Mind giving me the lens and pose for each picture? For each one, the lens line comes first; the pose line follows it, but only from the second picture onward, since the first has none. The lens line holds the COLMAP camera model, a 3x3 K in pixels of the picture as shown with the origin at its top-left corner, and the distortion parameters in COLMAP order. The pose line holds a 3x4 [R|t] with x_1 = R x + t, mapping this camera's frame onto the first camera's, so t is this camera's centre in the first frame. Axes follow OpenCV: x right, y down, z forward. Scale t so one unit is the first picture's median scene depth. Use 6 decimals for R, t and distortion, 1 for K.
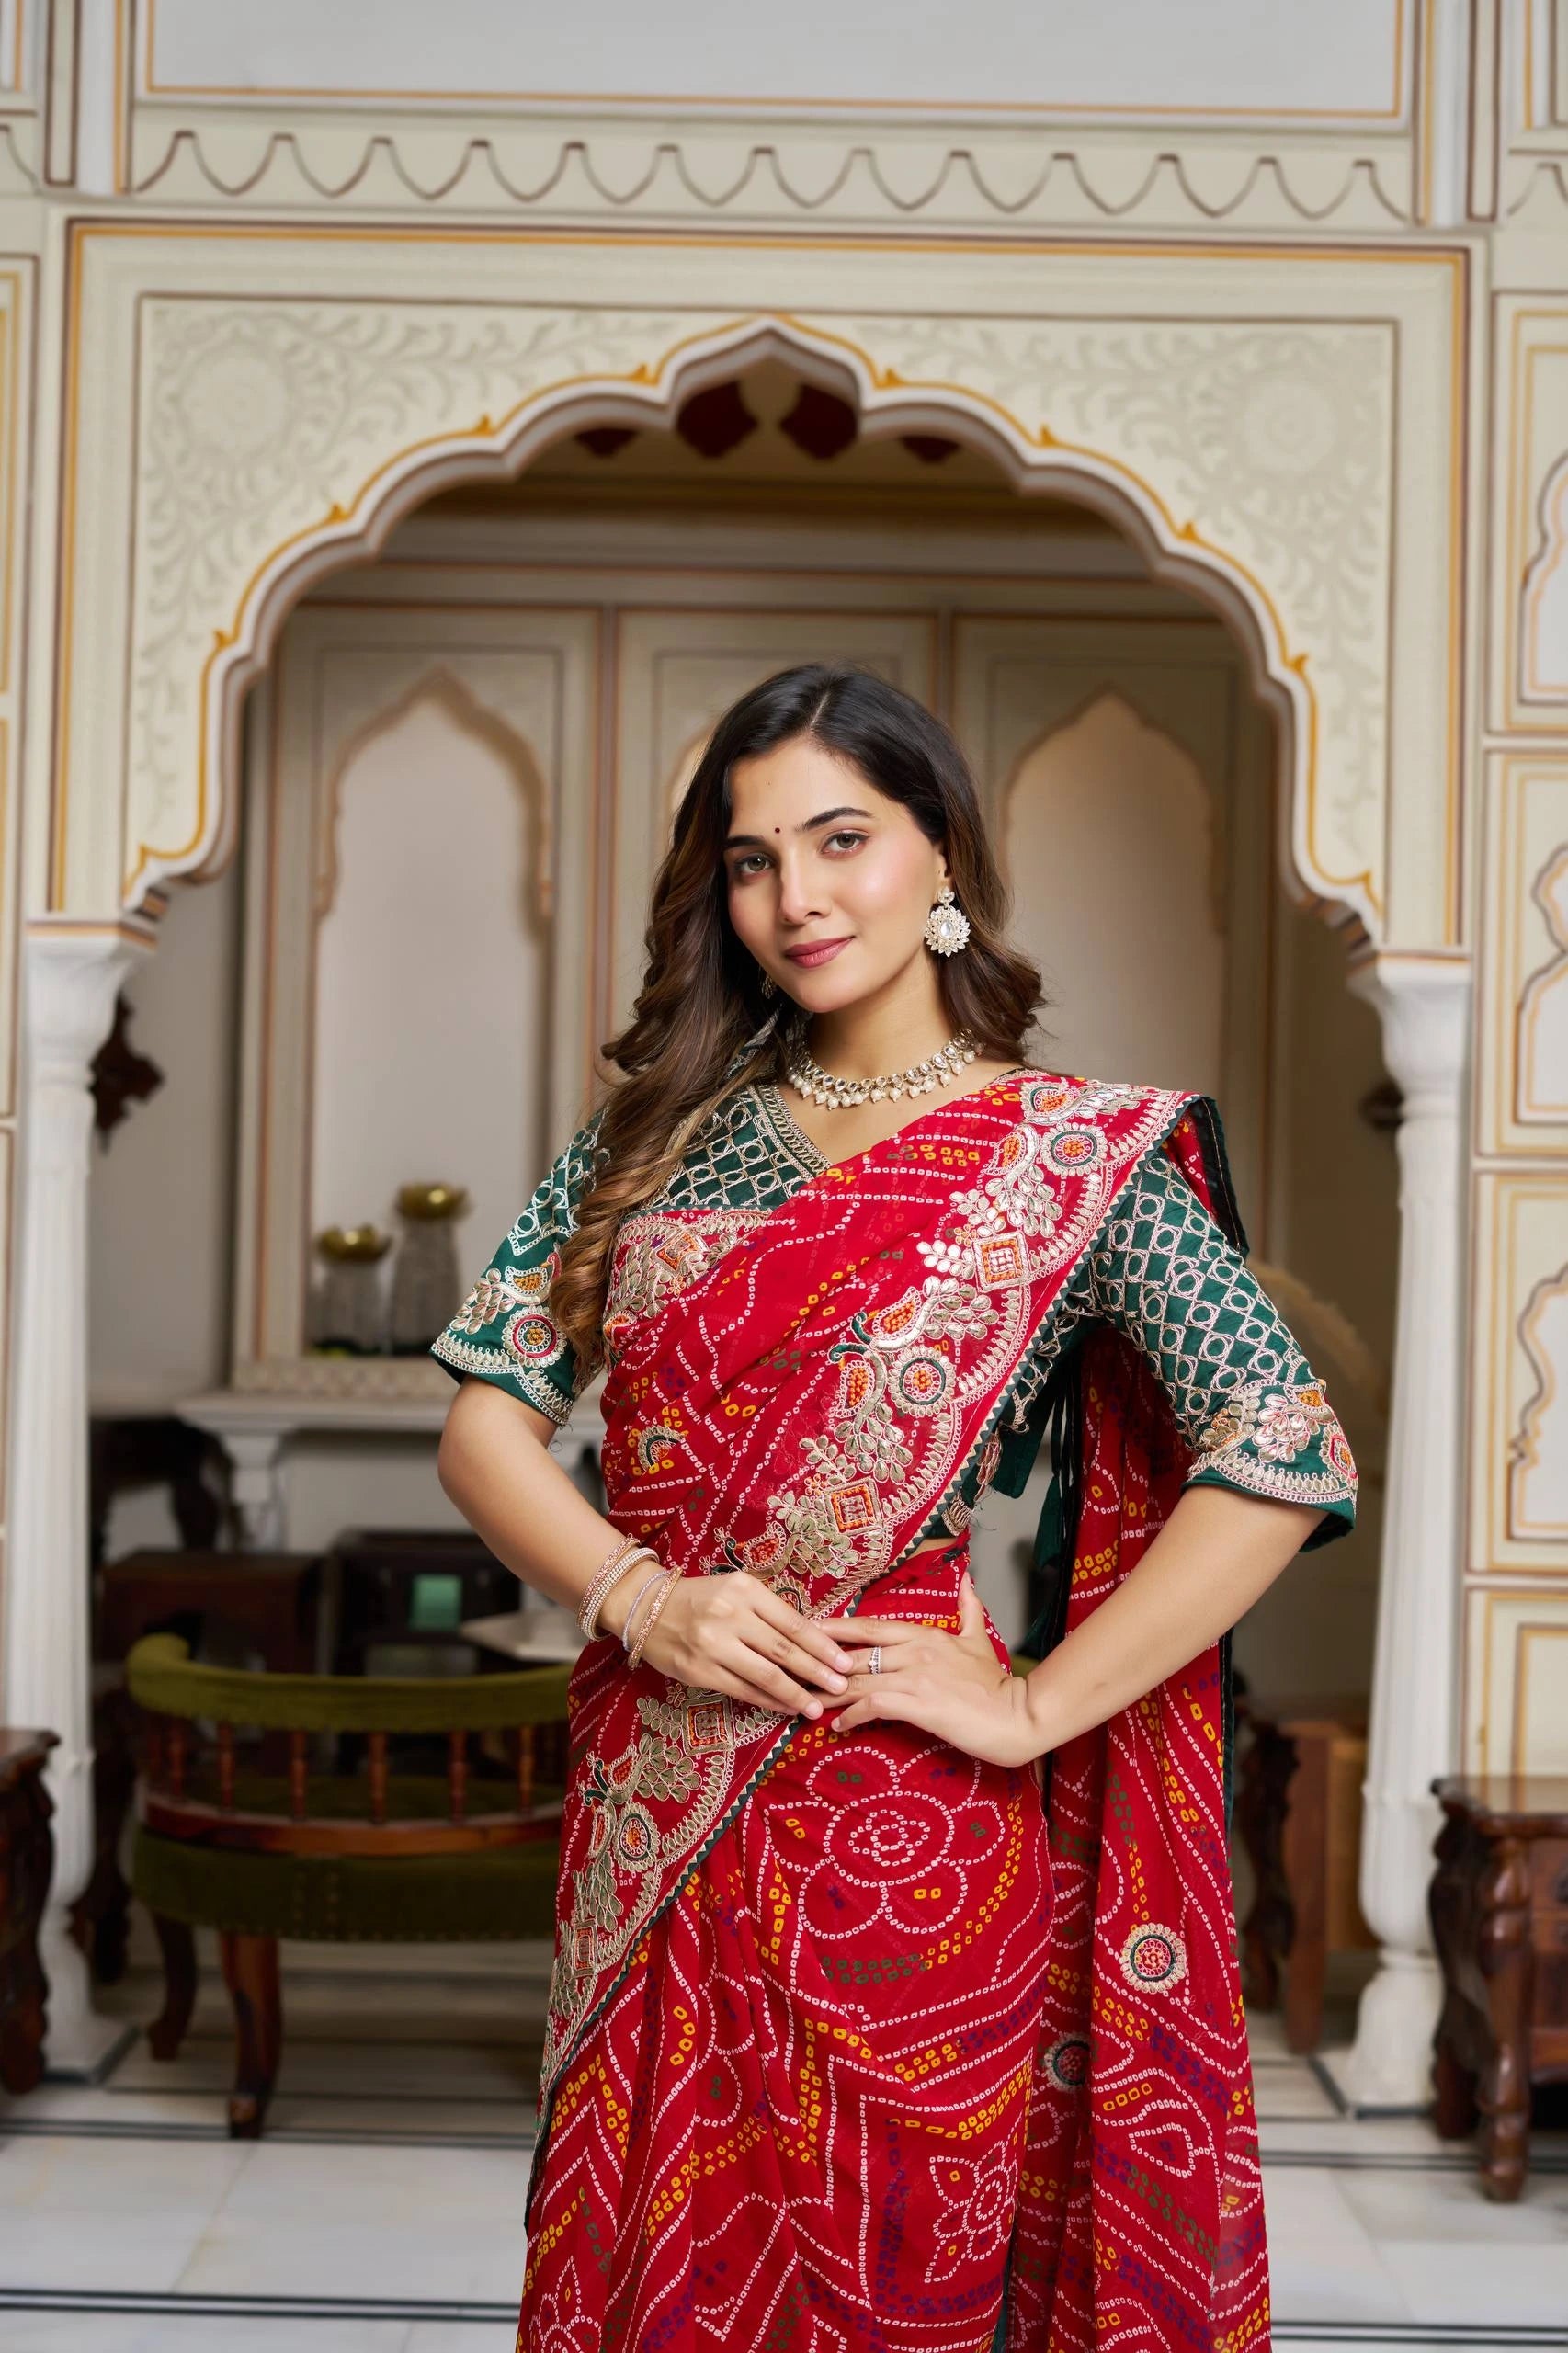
lens RADIAL K [[3499.1, 0, 784.0], [0, 3499.1, 1176.5], [0, 0, 1]] dist [-0.012151, 0.045907]
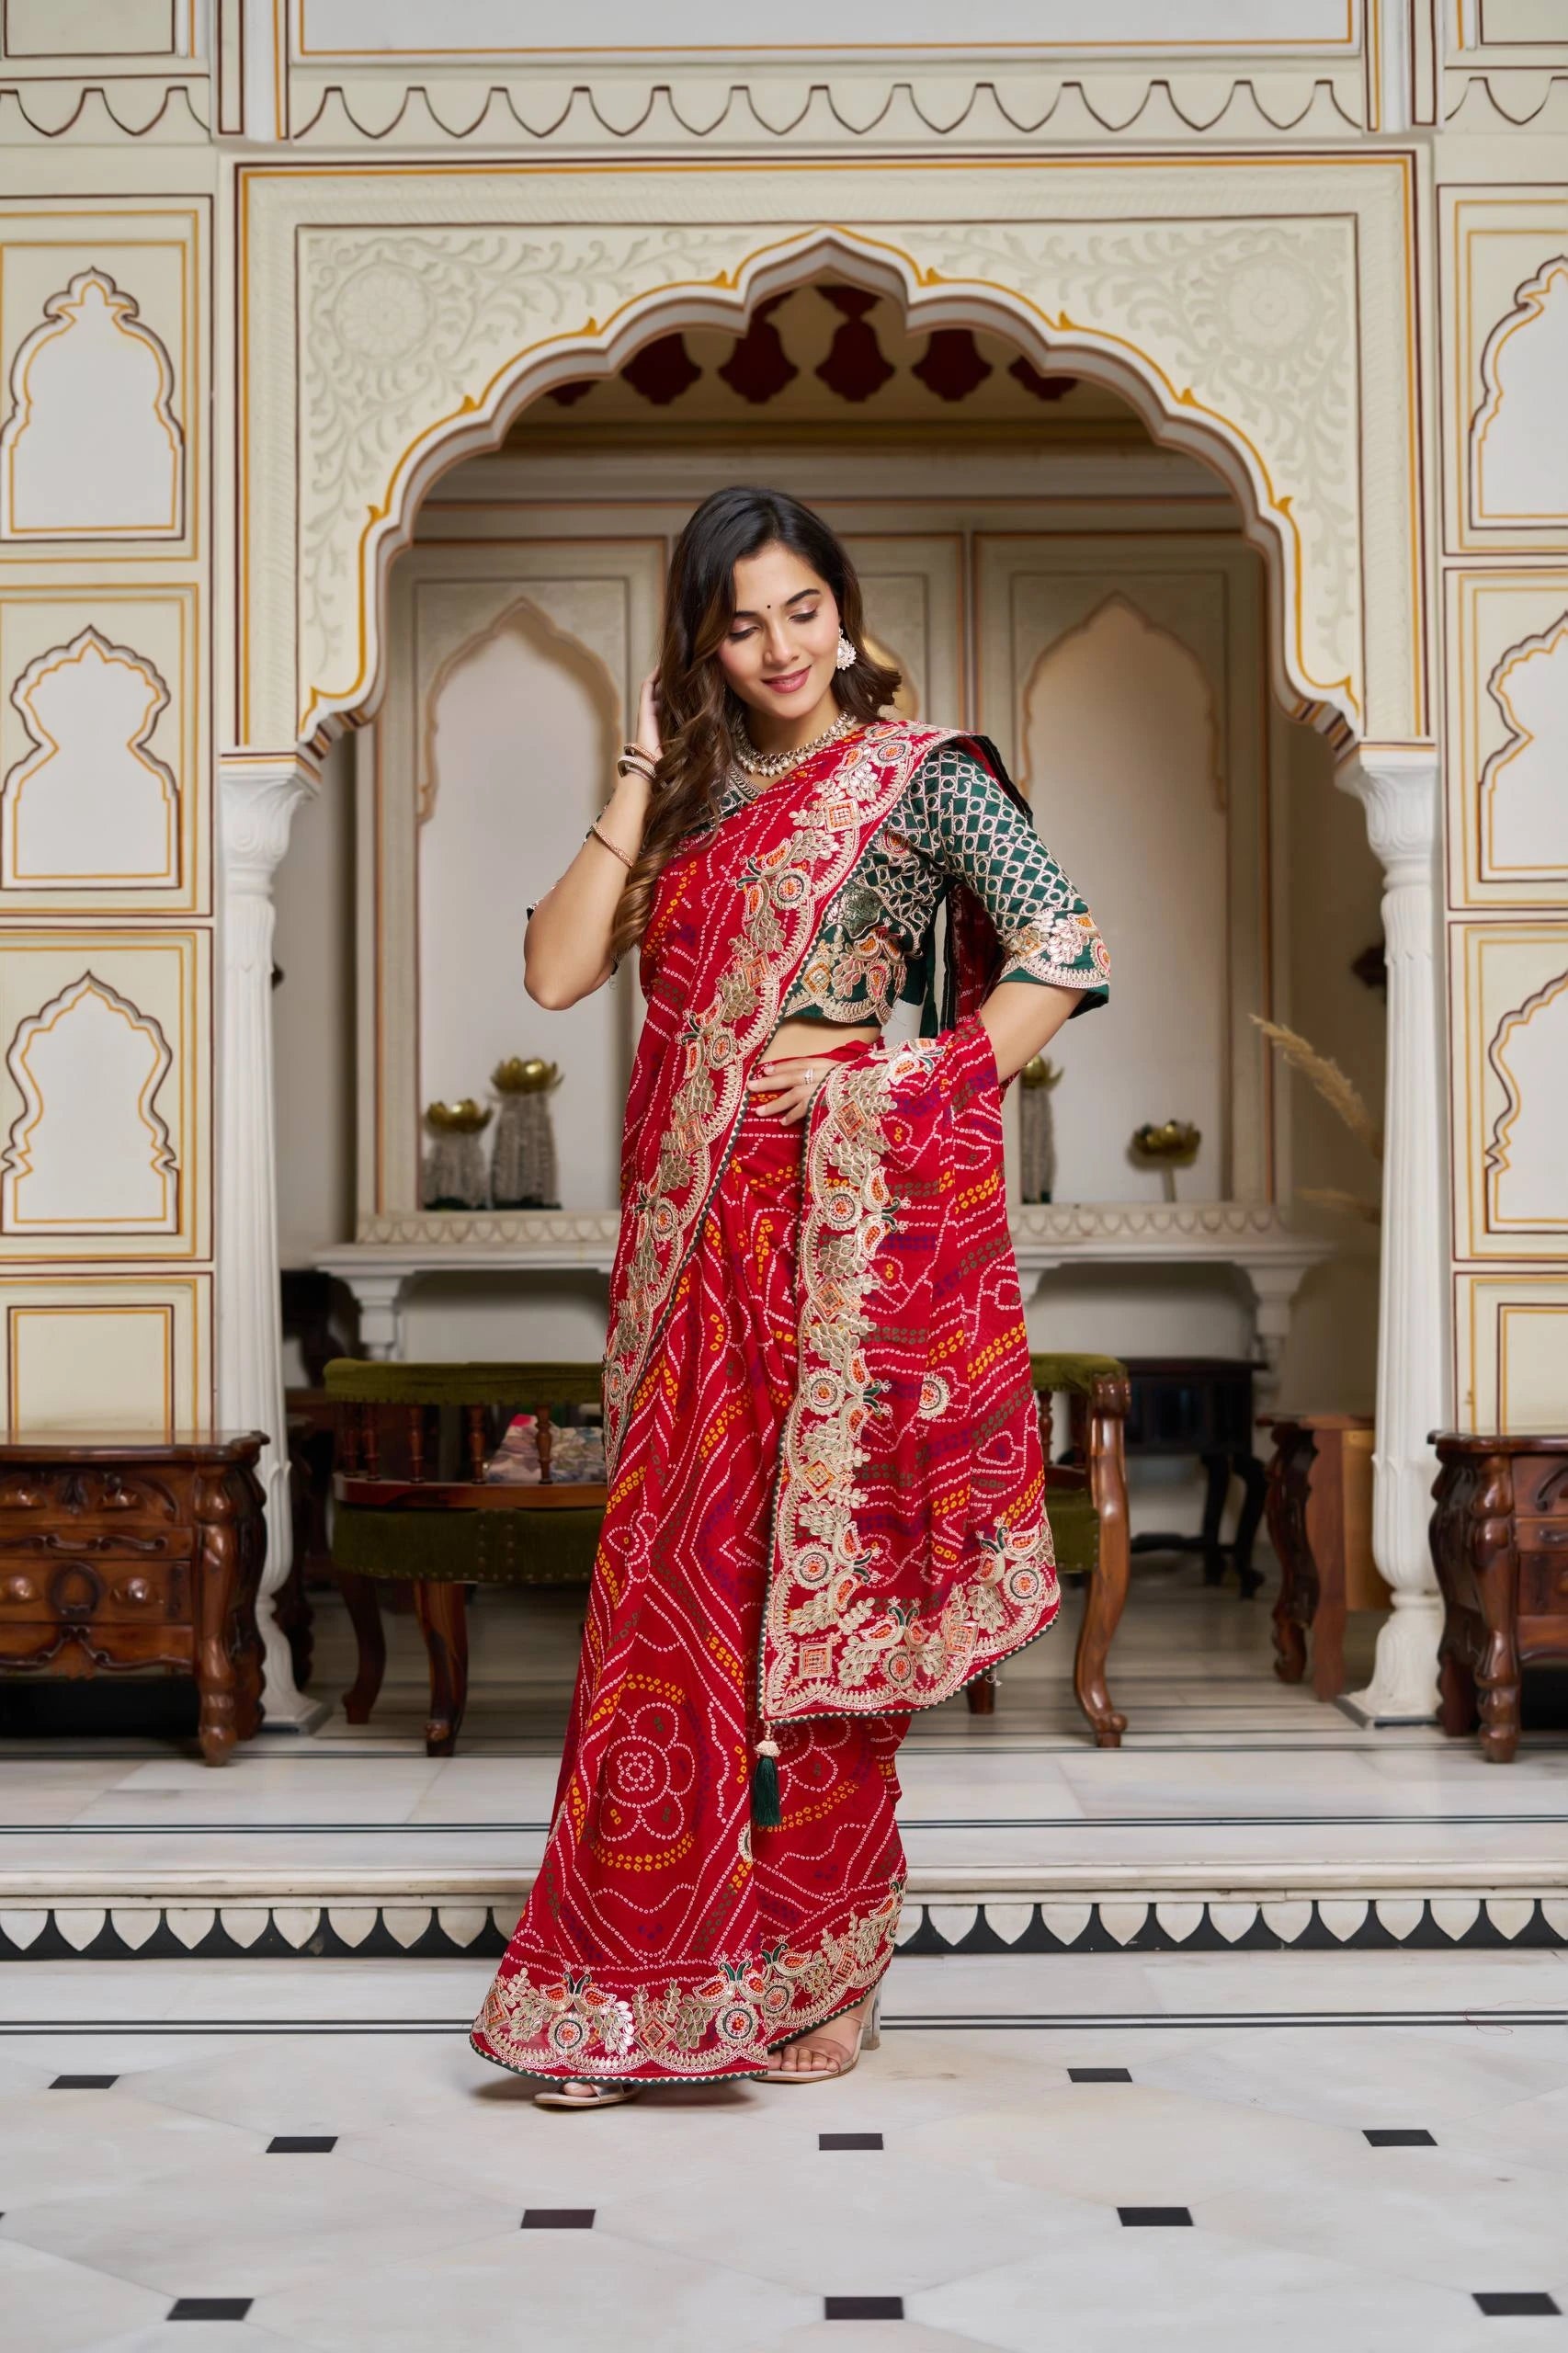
lens RADIAL K [[3499.1, 0, 784.0], [0, 3499.1, 1176.5], [0, 0, 1]] dist [-0.012151, 0.045907]
pose [[0.999500, -0.031607, -0.000238, -0.028982], [0.031594, 0.999253, -0.022249, 0.101756], [0.000941, 0.022230, 0.999752, -0.179569]]
